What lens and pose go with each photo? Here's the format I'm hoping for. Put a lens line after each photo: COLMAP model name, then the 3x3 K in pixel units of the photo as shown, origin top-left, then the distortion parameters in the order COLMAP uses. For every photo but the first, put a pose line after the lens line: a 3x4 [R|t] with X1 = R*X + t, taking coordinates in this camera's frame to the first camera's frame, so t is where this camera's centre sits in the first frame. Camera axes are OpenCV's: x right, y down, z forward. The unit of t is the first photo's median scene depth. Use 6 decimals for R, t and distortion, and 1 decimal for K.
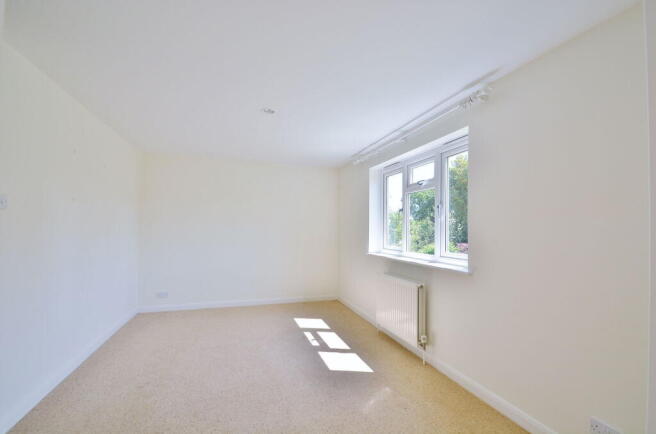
lens RADIAL K [[286.1, 0, 326.4], [0, 286.1, 231.2], [0, 0, 1]] dist [-0.000290, 0.000037]
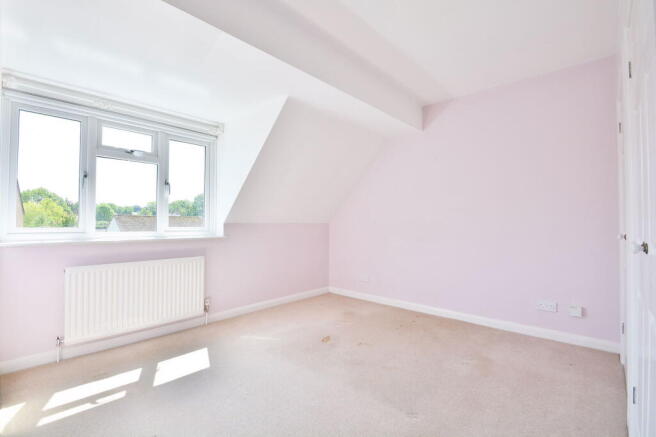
lens RADIAL K [[286.6, 0, 328.0], [0, 286.6, 218.5], [0, 0, 1]] dist [-0.000542, -0.000155]
pose [[-0.454466, 0.007249, 0.890735, -0.700241], [0.001140, 0.999971, -0.007556, 0.041107], [-0.890763, -0.002418, -0.454461, 0.834690]]
